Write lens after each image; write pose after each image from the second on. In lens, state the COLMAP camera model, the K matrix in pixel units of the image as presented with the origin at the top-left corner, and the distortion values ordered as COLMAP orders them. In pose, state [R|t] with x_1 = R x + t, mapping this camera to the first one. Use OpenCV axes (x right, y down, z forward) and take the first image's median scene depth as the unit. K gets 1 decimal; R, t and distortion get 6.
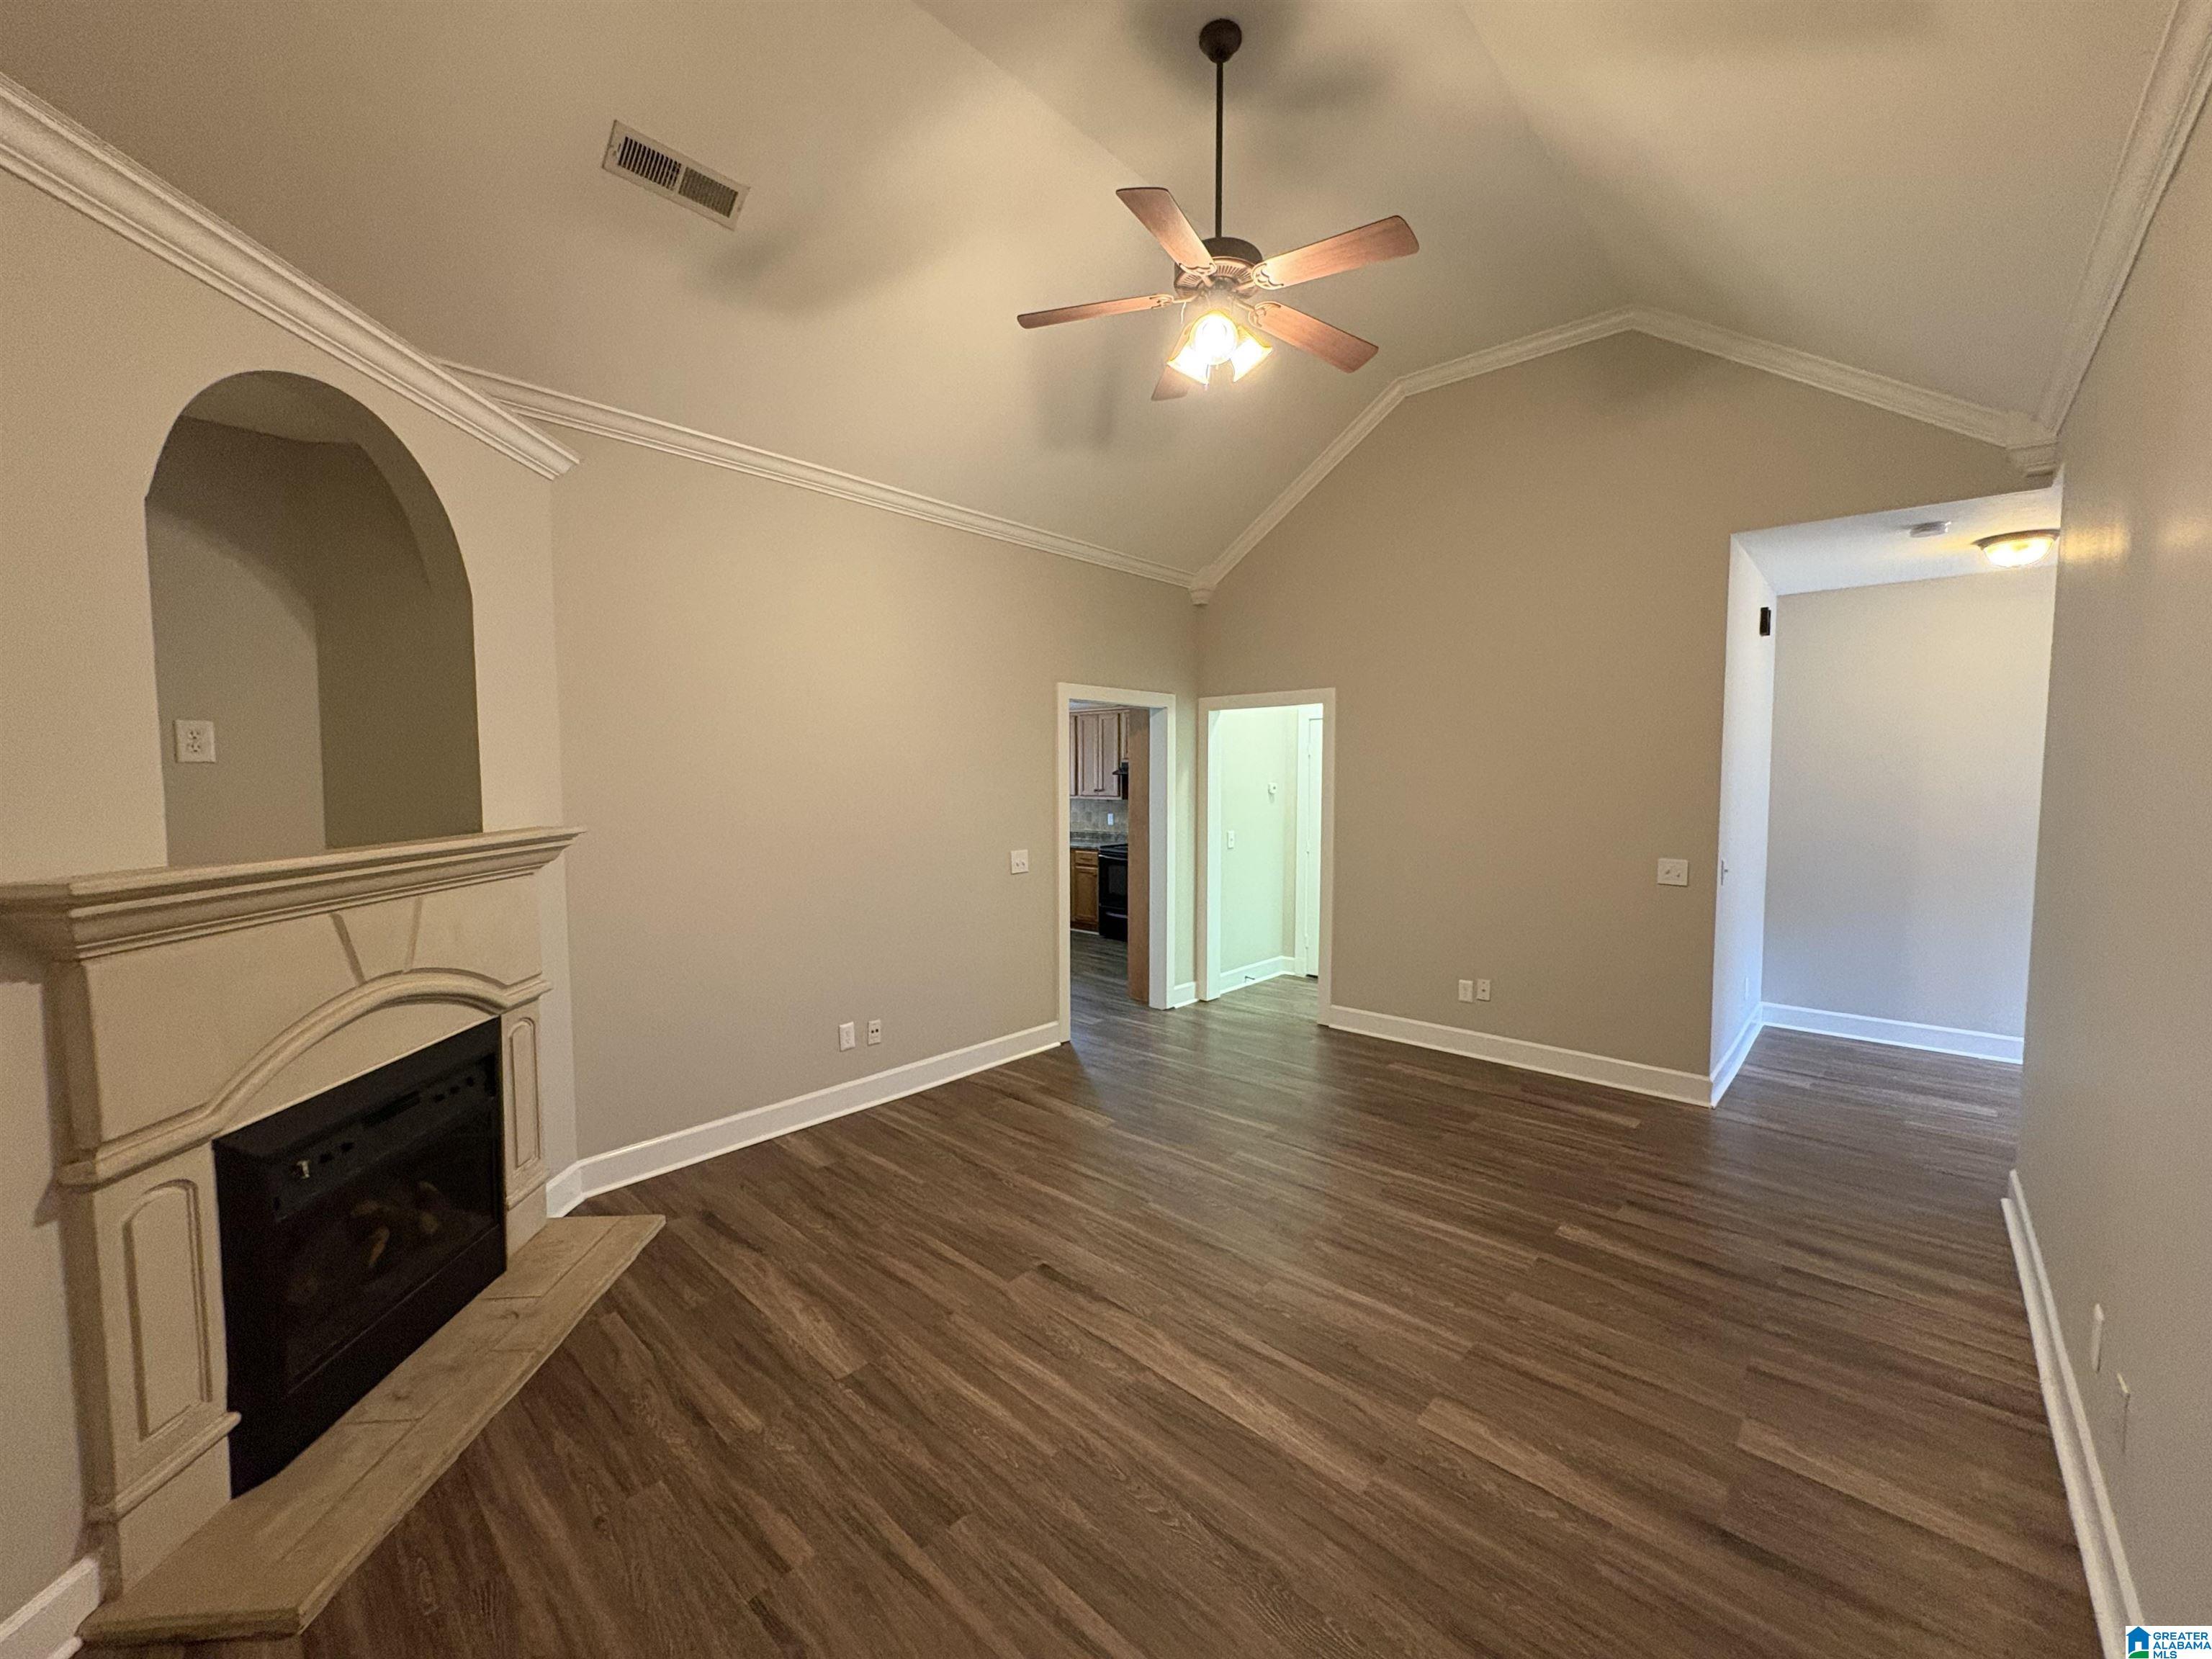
lens RADIAL K [[880.9, 0, 1104.7], [0, 880.9, 830.7], [0, 0, 1]] dist [0.001088, 0.000251]
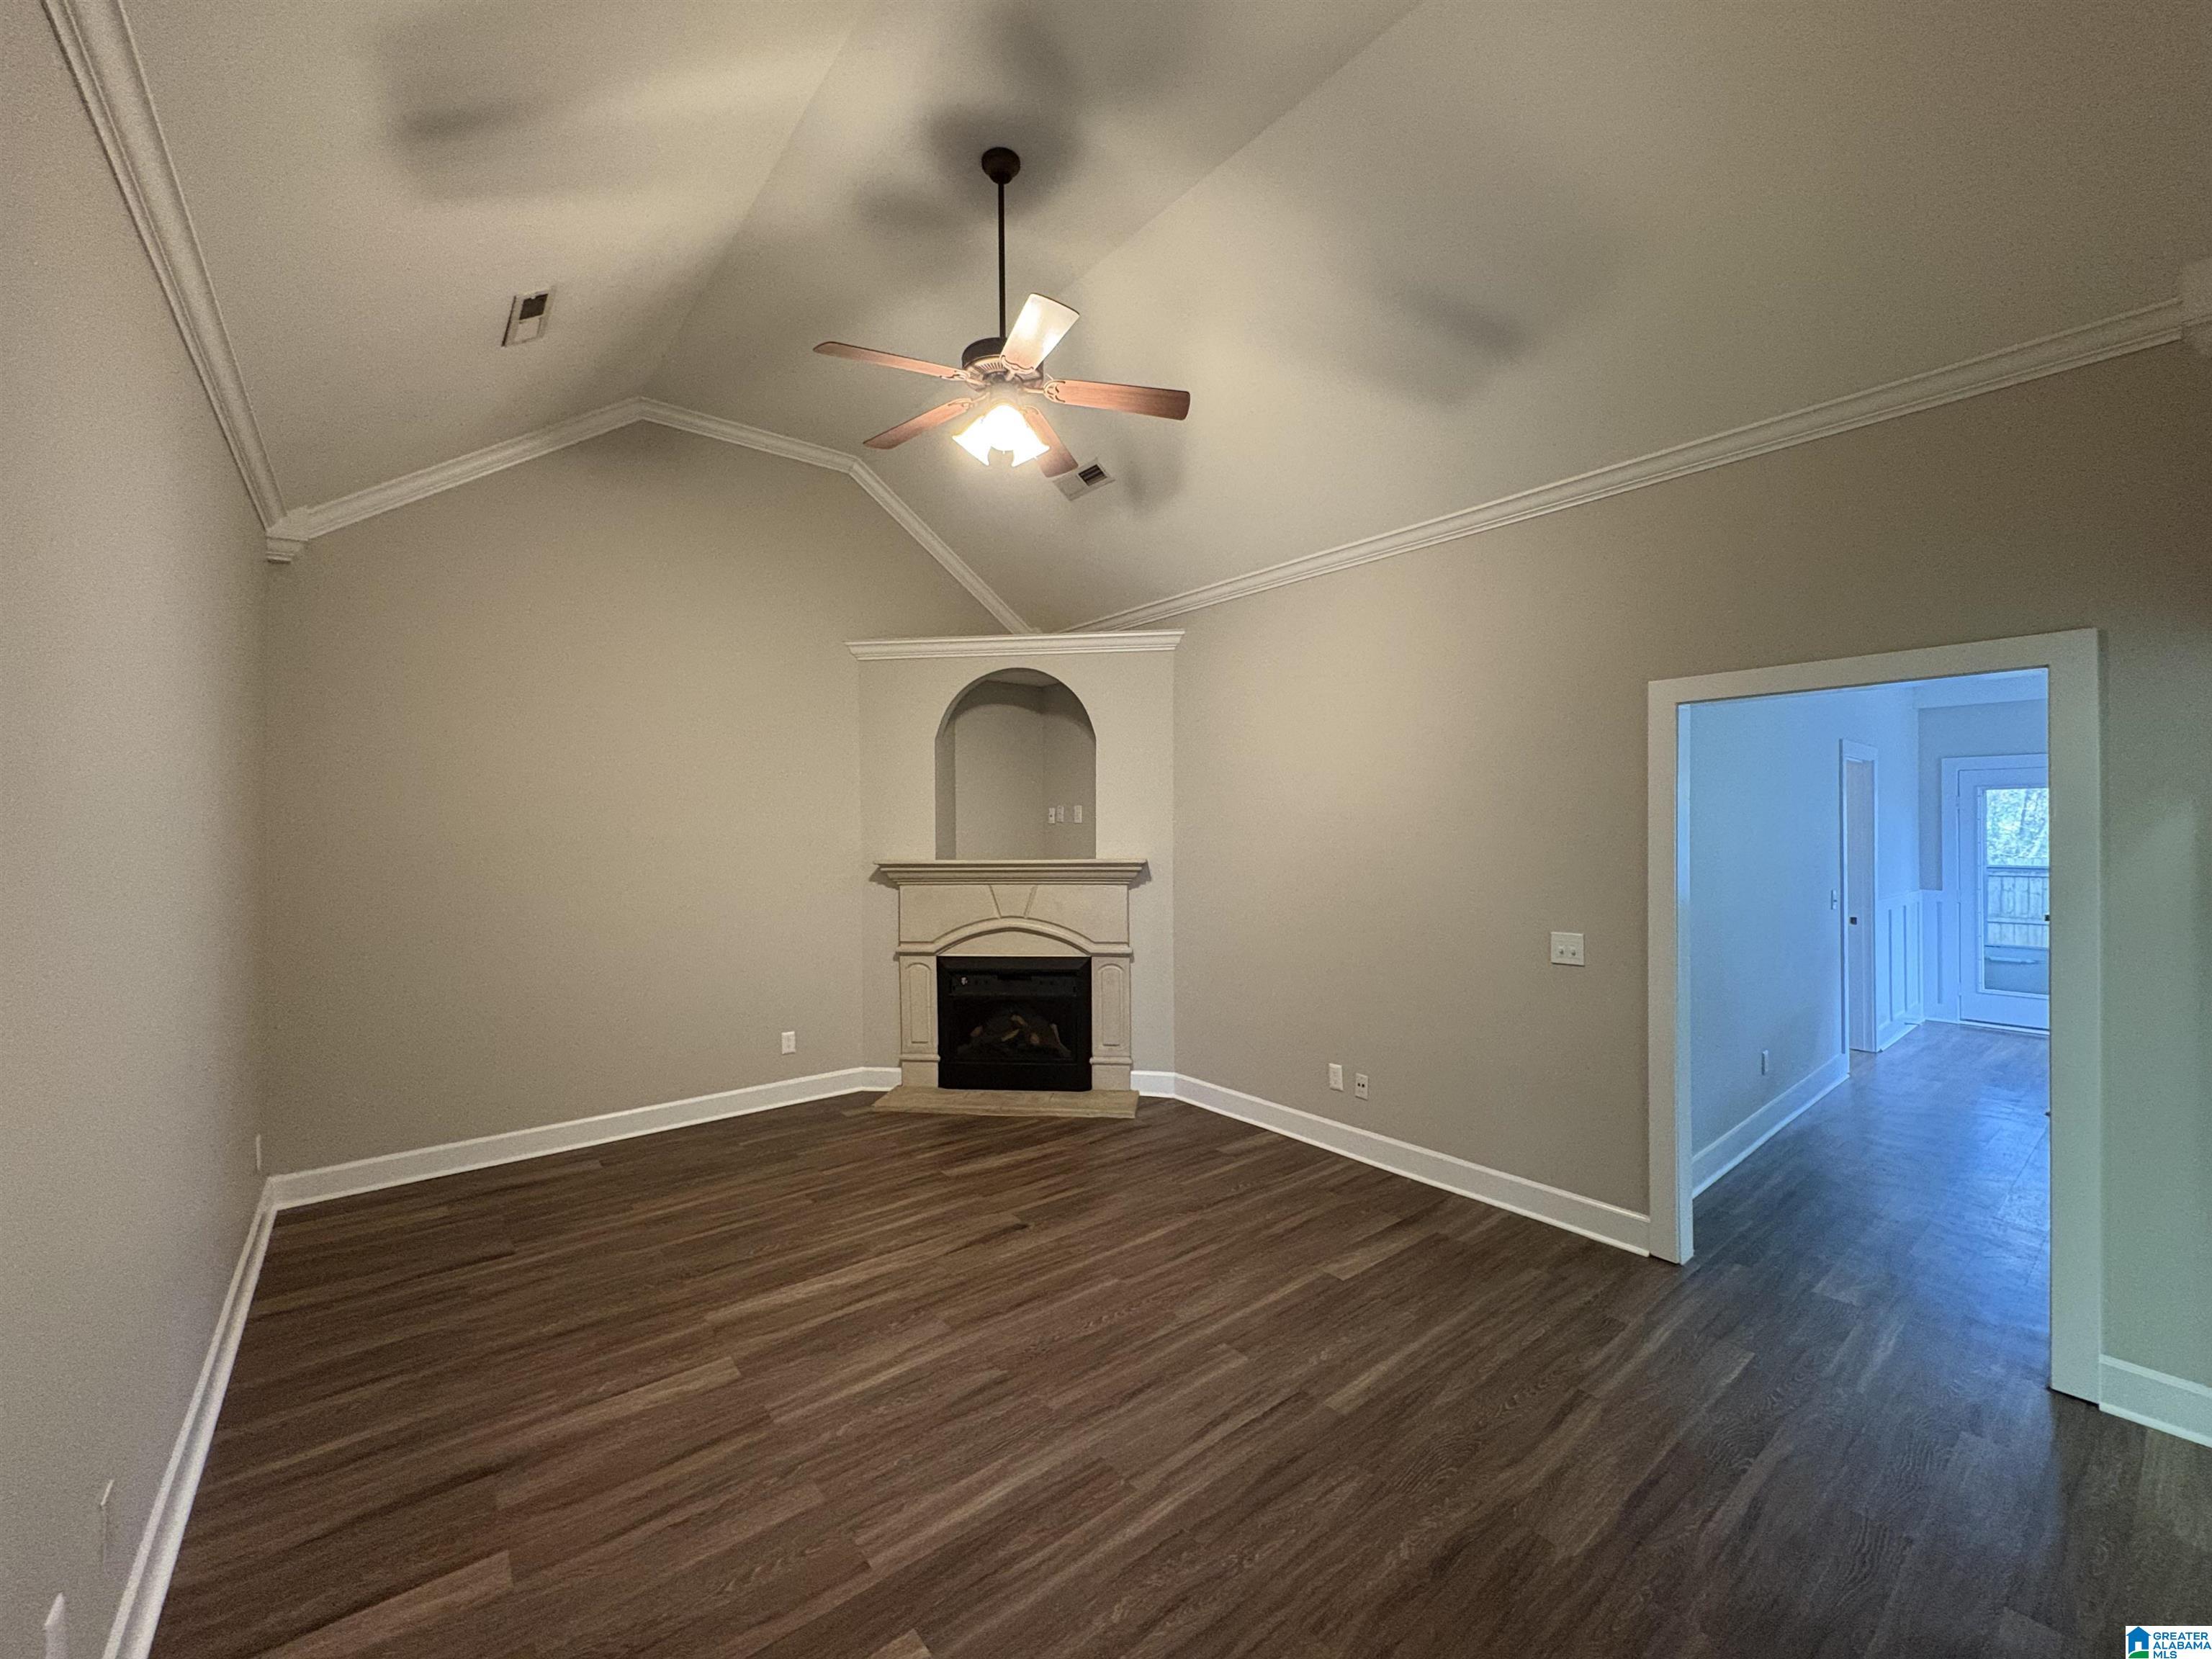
lens RADIAL K [[880.9, 0, 1107.7], [0, 880.9, 830.1], [0, 0, 1]] dist [0.001088, 0.000251]
pose [[-0.146625, 0.003325, -0.989186, 1.231524], [-0.057959, 0.998247, 0.011946, -0.088054], [0.987493, 0.059084, -0.146176, 1.370548]]
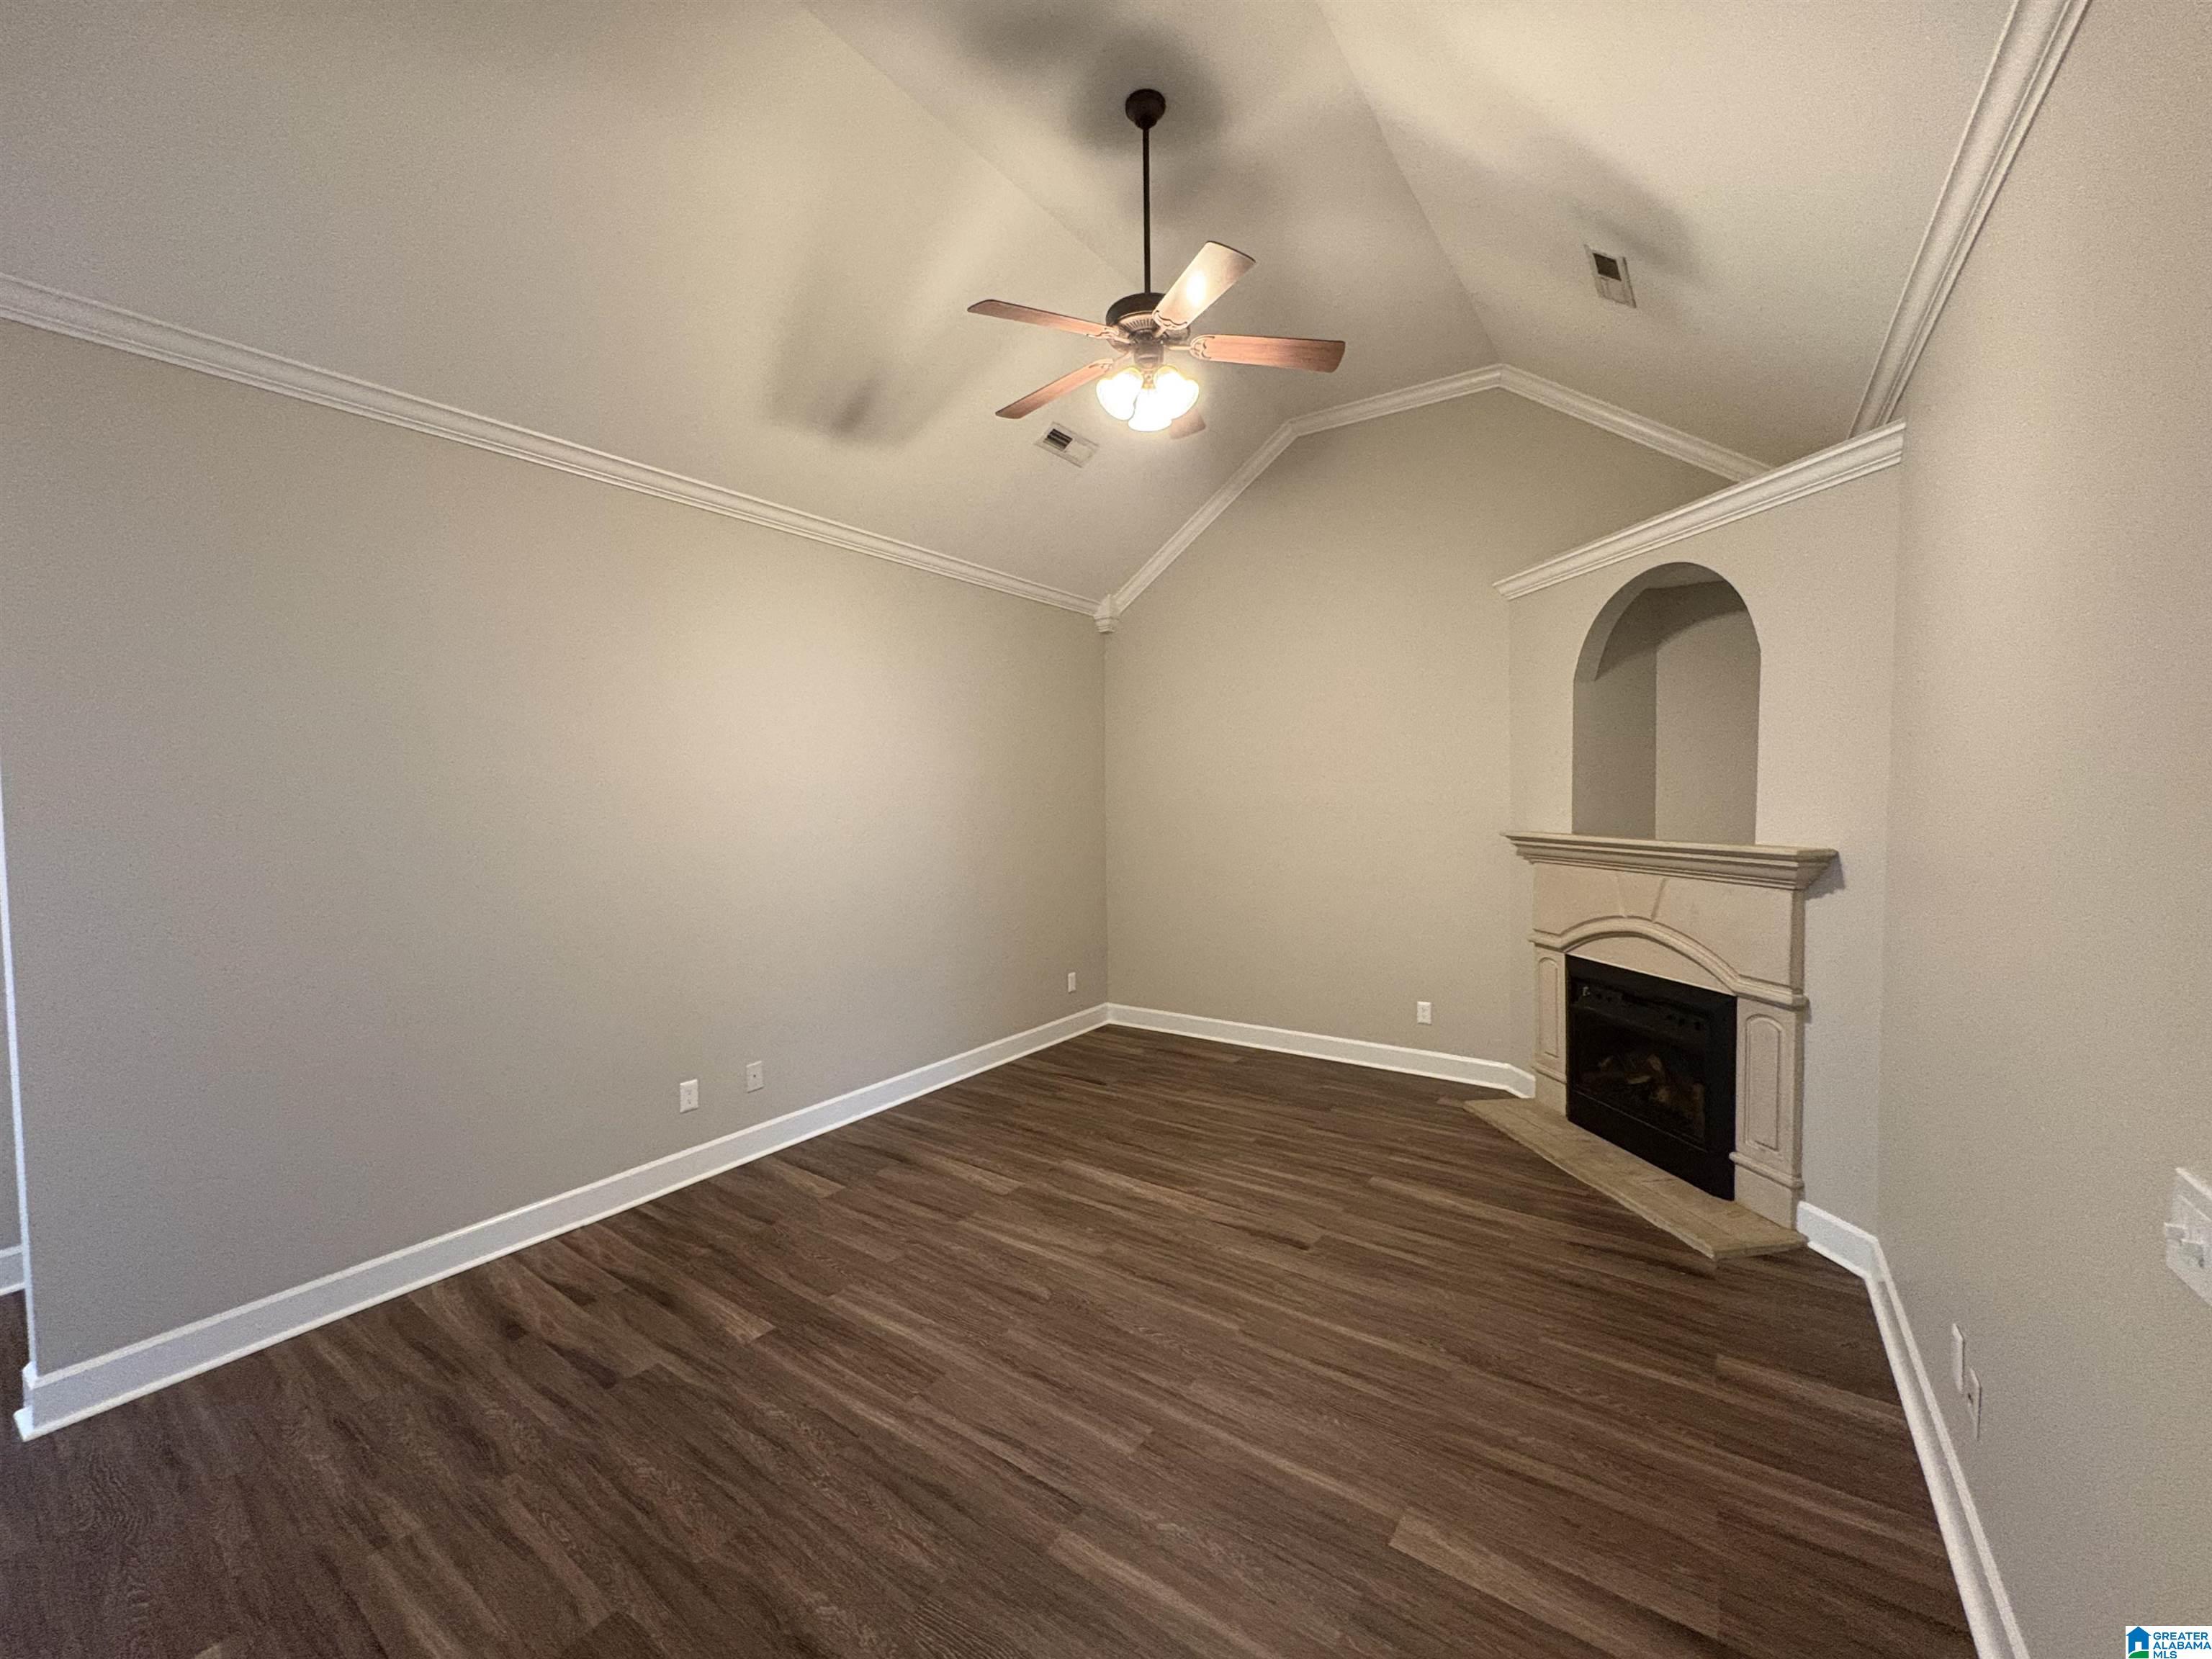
lens RADIAL K [[880.9, 0, 1105.6], [0, 880.9, 830.9], [0, 0, 1]] dist [0.001088, 0.000251]
pose [[-0.991211, 0.016373, -0.131274, 0.338358], [0.002269, 0.994270, 0.106875, -0.152926], [0.132272, 0.105638, -0.985568, 2.167873]]
